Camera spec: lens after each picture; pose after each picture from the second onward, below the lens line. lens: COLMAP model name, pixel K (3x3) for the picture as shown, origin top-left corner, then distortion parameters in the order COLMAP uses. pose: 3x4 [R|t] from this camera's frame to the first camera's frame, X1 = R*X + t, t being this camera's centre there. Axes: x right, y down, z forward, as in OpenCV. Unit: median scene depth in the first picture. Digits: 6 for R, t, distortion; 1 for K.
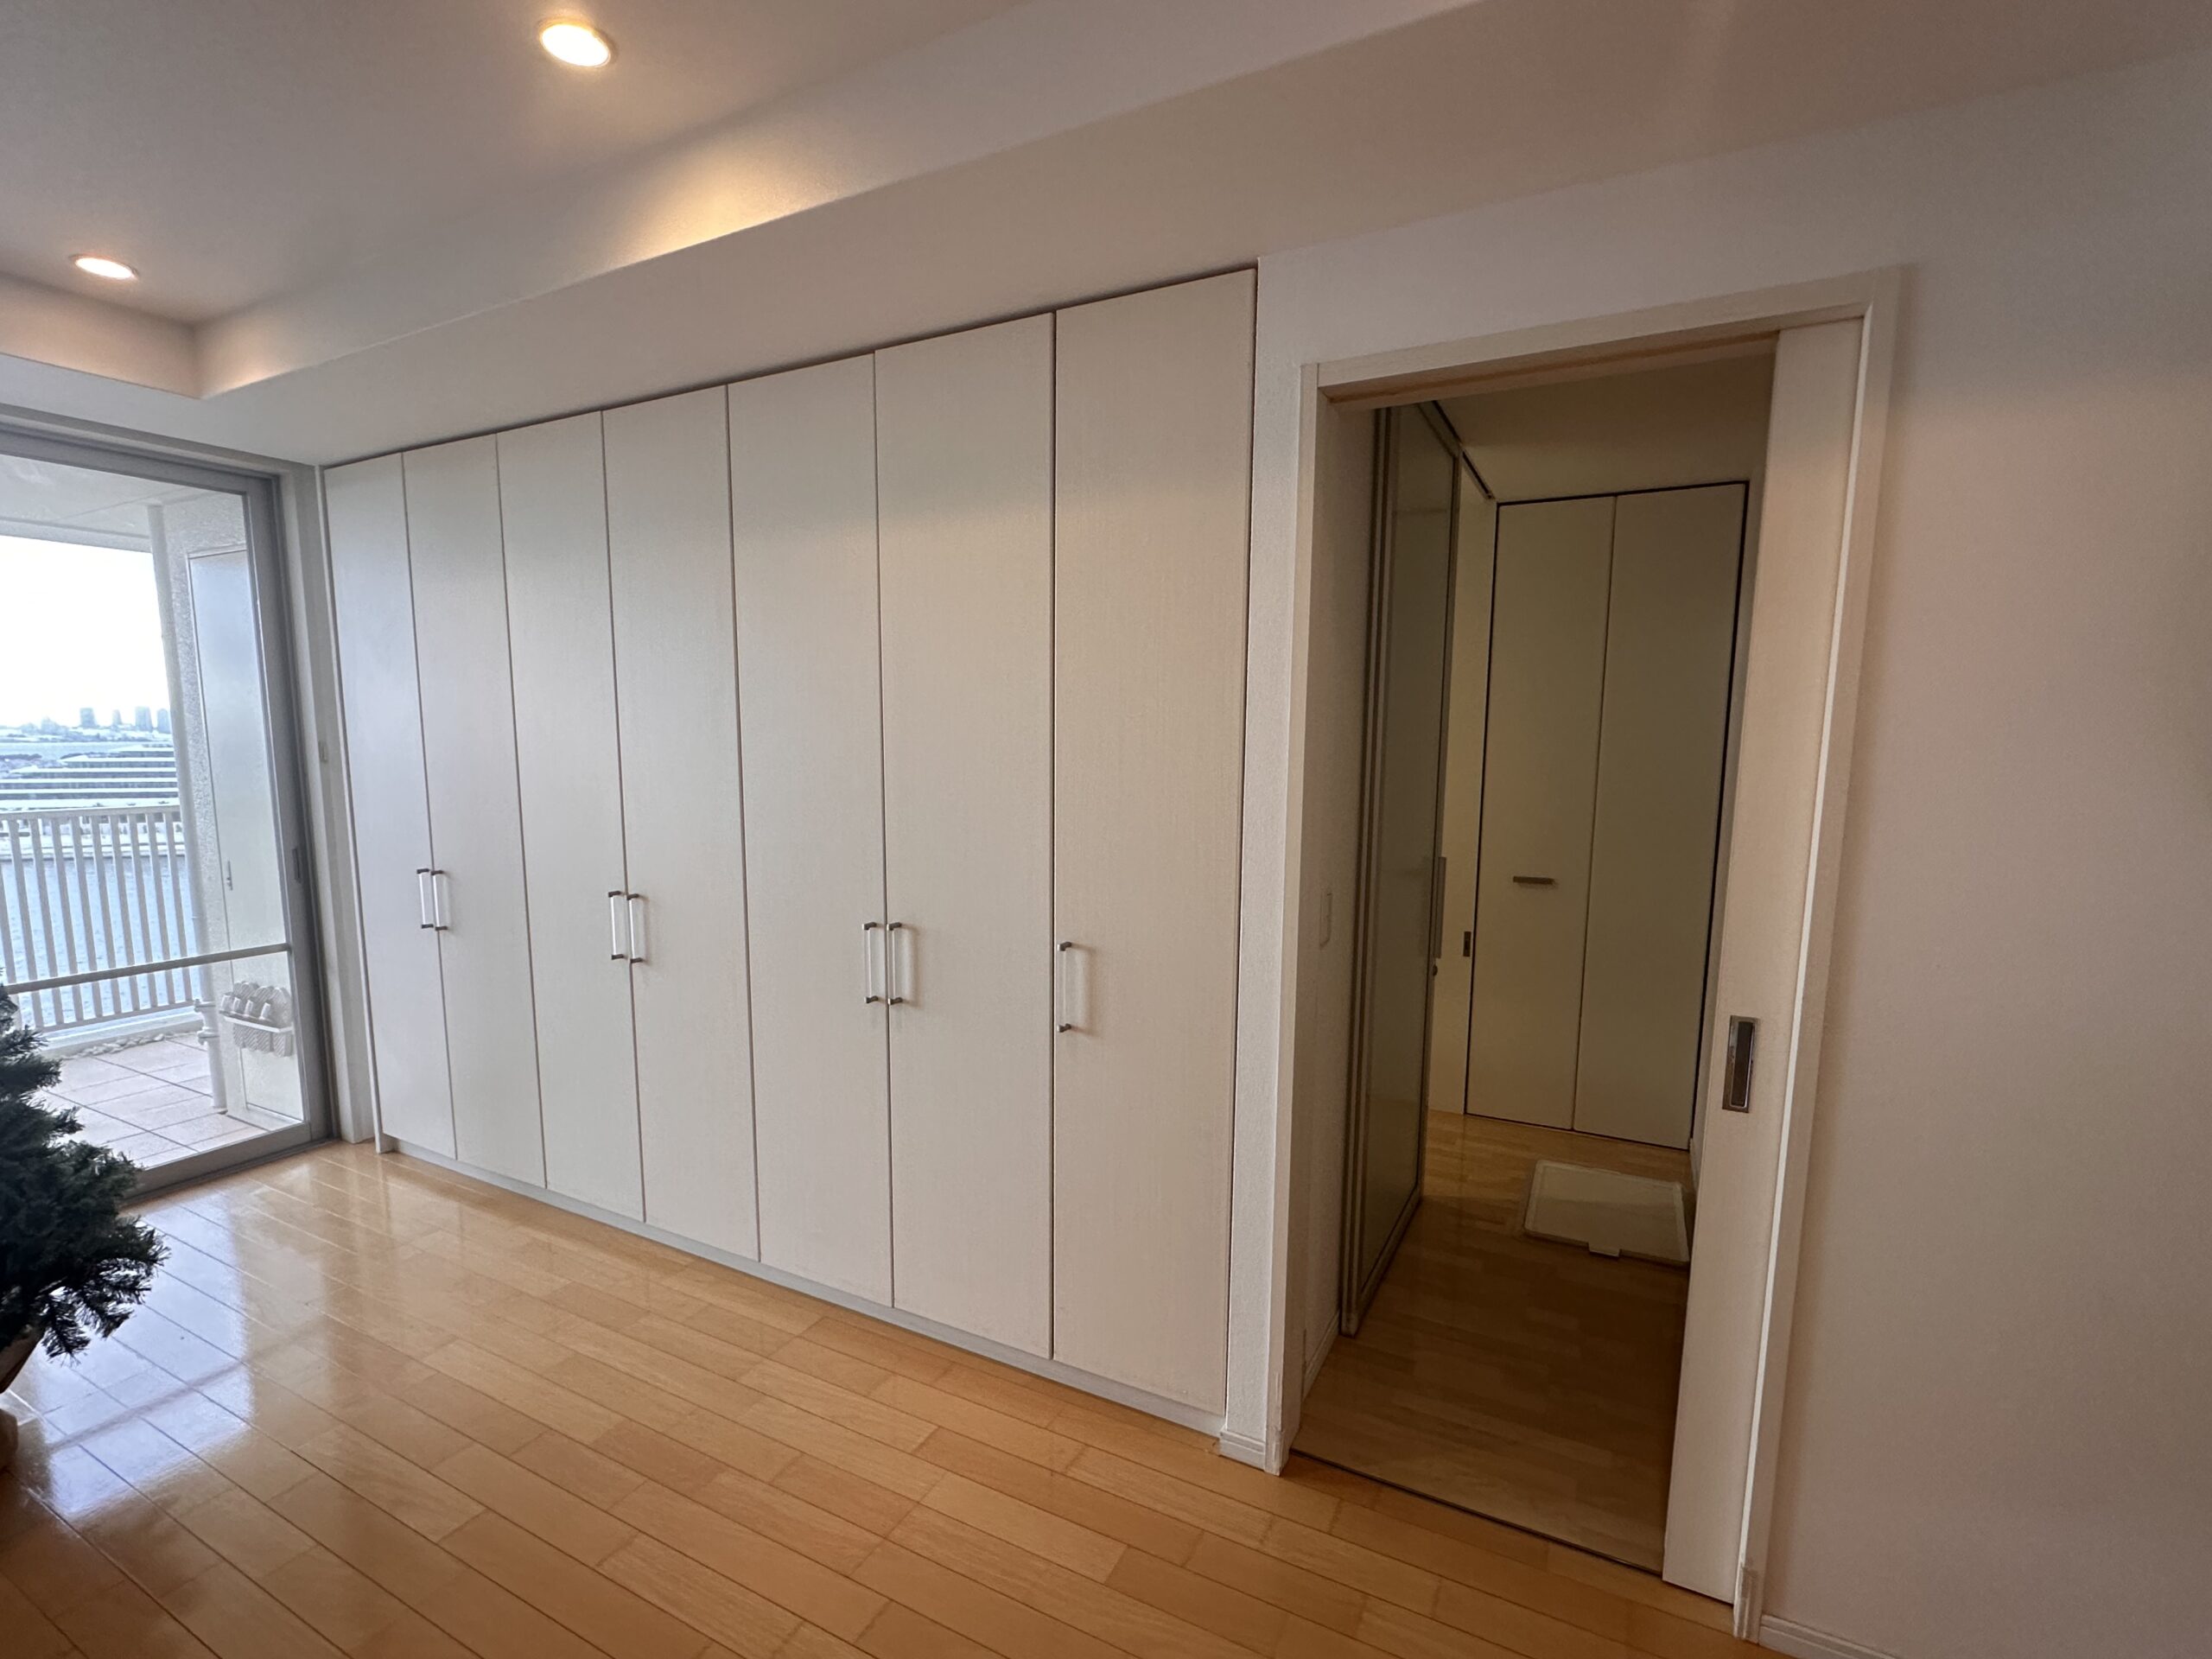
lens RADIAL K [[1031.6, 0, 1092.8], [0, 1031.6, 876.6], [0, 0, 1]] dist [-0.003603, -0.000462]
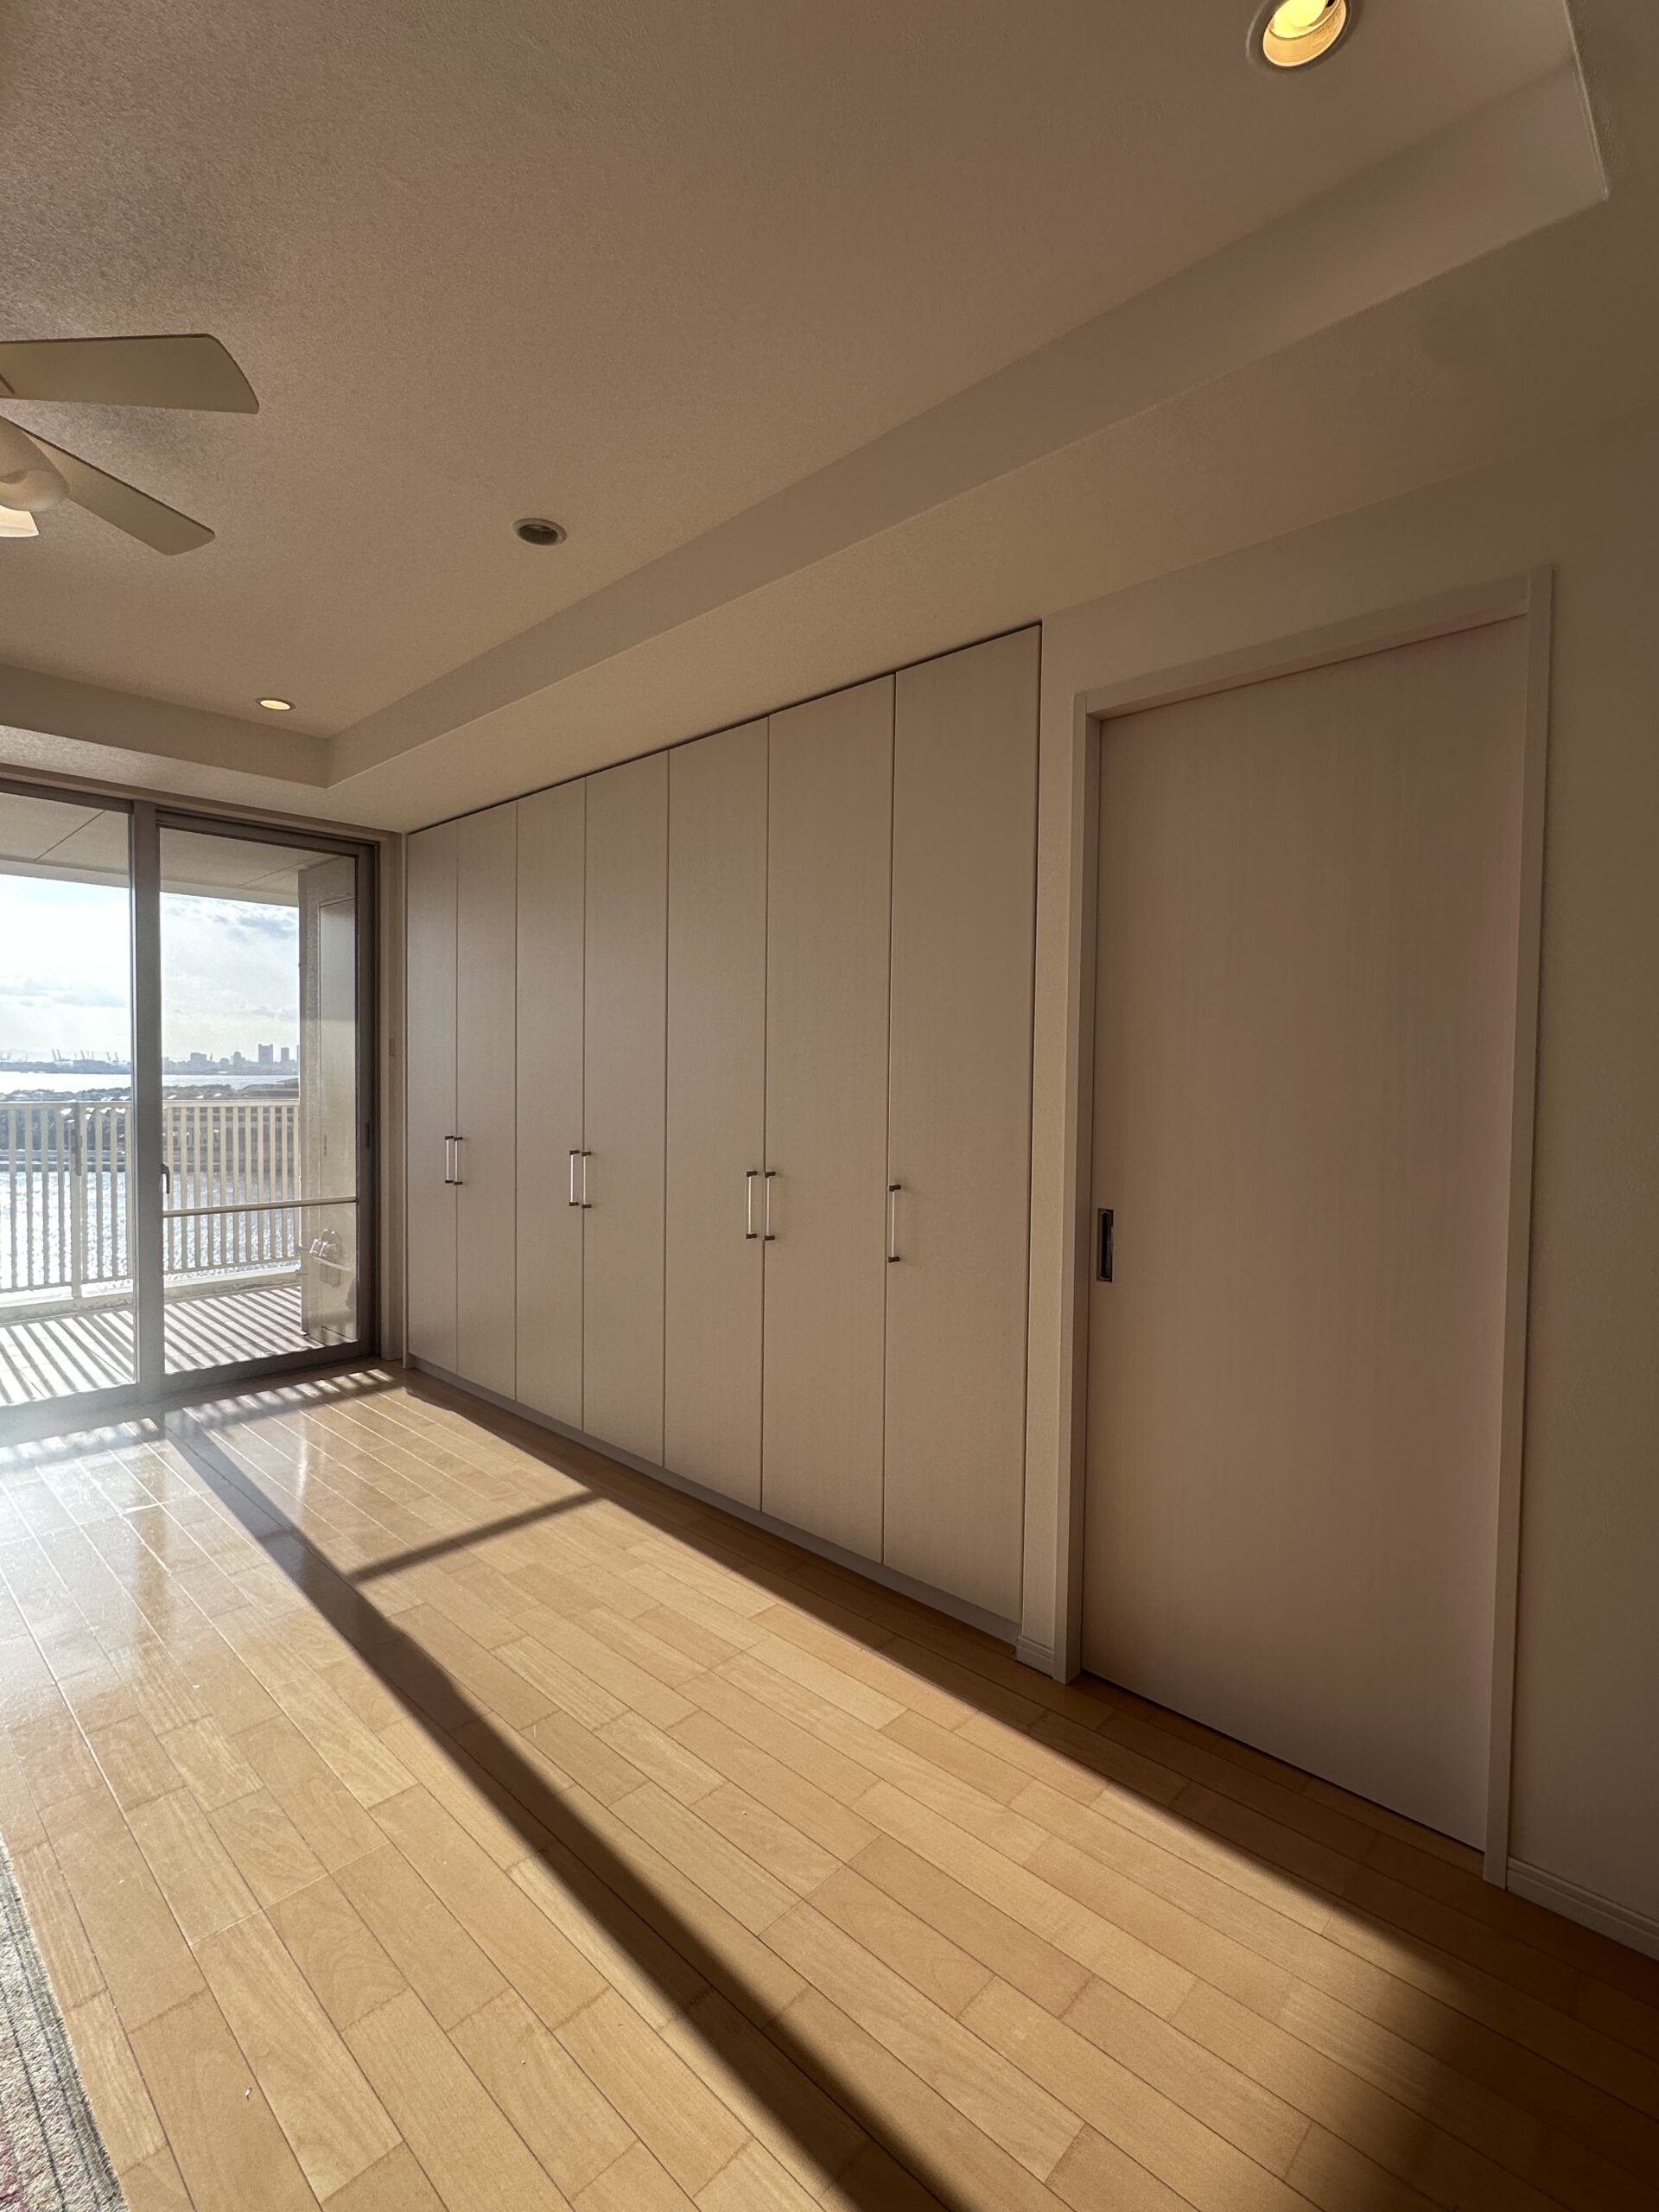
lens RADIAL K [[1031.6, 0, 827.8], [0, 1031.6, 1103.8], [0, 0, 1]] dist [-0.003603, -0.000462]
pose [[0.964337, 0.012849, -0.264367, 0.189155], [-0.040417, 0.994256, -0.099107, 0.083456], [0.261575, 0.106257, 0.959316, -0.140692]]
